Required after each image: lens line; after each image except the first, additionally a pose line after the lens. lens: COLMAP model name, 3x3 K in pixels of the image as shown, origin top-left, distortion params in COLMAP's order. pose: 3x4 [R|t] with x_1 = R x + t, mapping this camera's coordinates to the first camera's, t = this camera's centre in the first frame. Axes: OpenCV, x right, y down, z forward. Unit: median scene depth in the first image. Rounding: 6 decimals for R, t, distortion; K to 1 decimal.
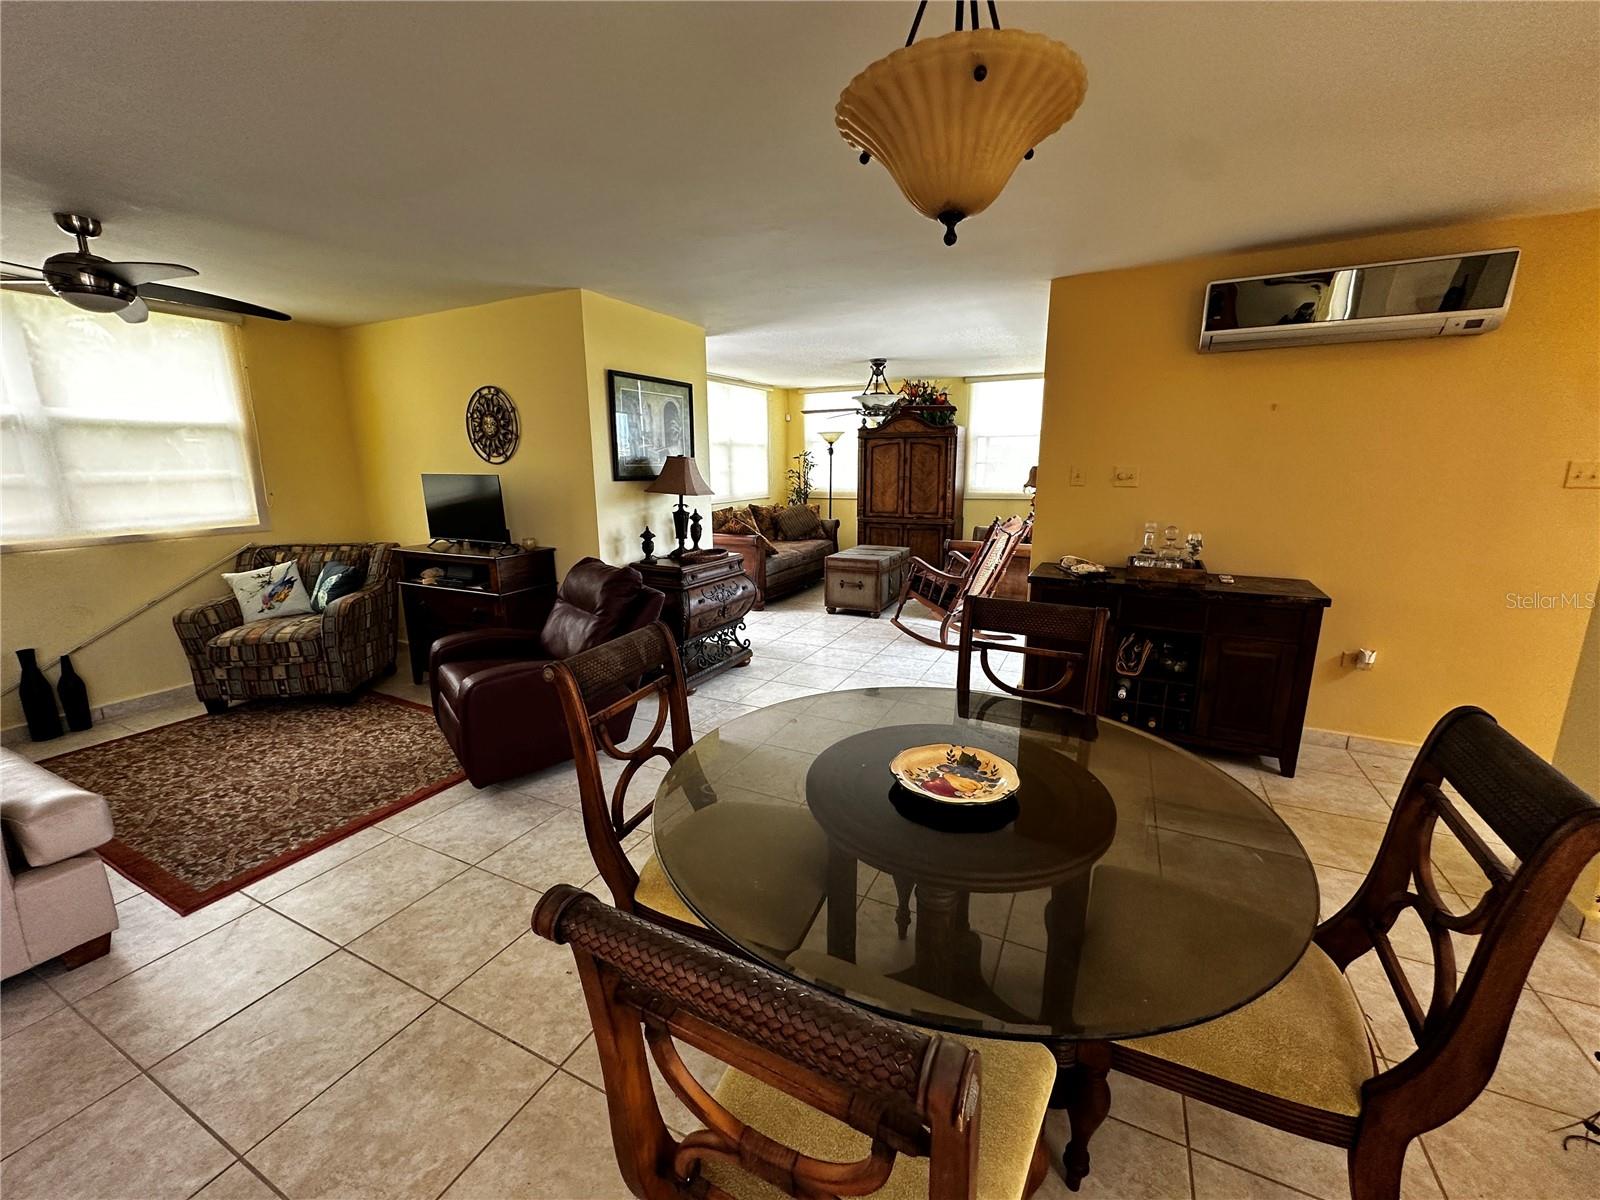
lens RADIAL K [[640.3, 0, 798.7], [0, 640.3, 599.8], [0, 0, 1]] dist [-0.005838, 0.000994]
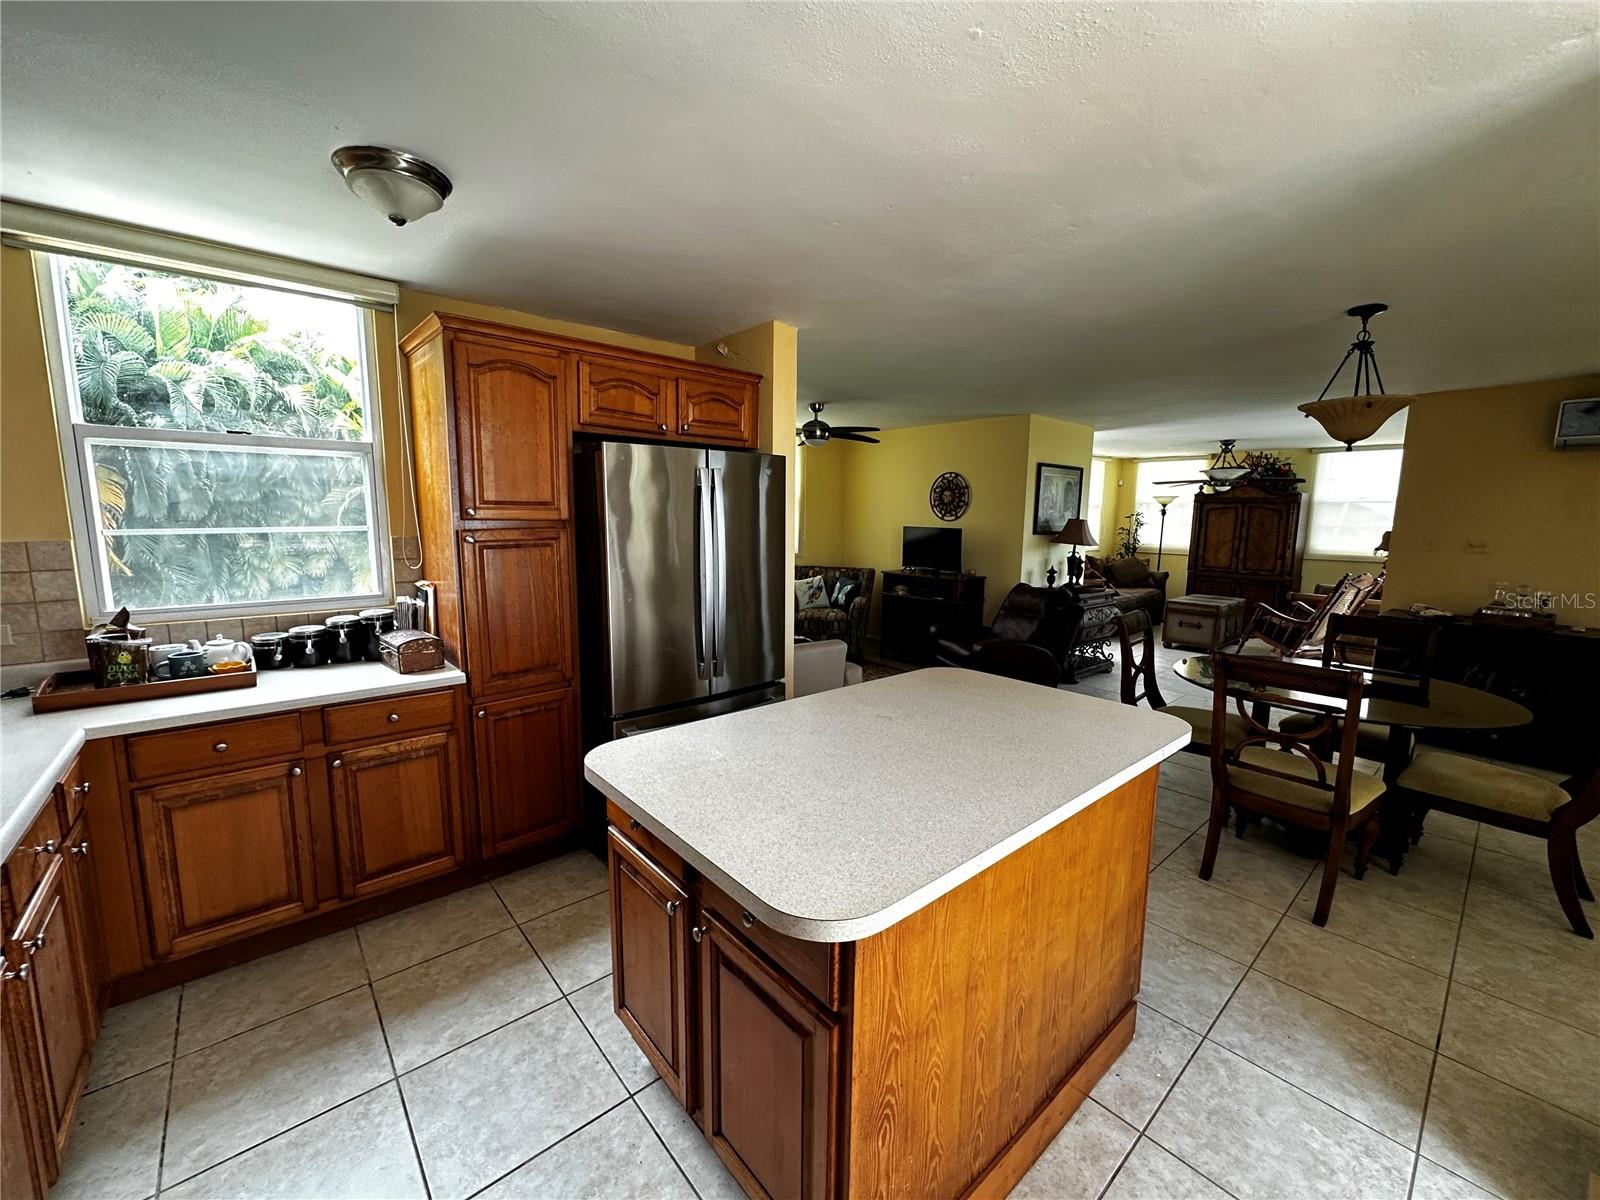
lens RADIAL K [[640.3, 0, 800.7], [0, 640.3, 597.2], [0, 0, 1]] dist [-0.005838, 0.000994]
pose [[0.922493, 0.068868, -0.379820, -0.169527], [-0.098959, 0.993266, -0.060252, 0.083998], [0.373113, 0.093168, 0.923096, -0.461451]]
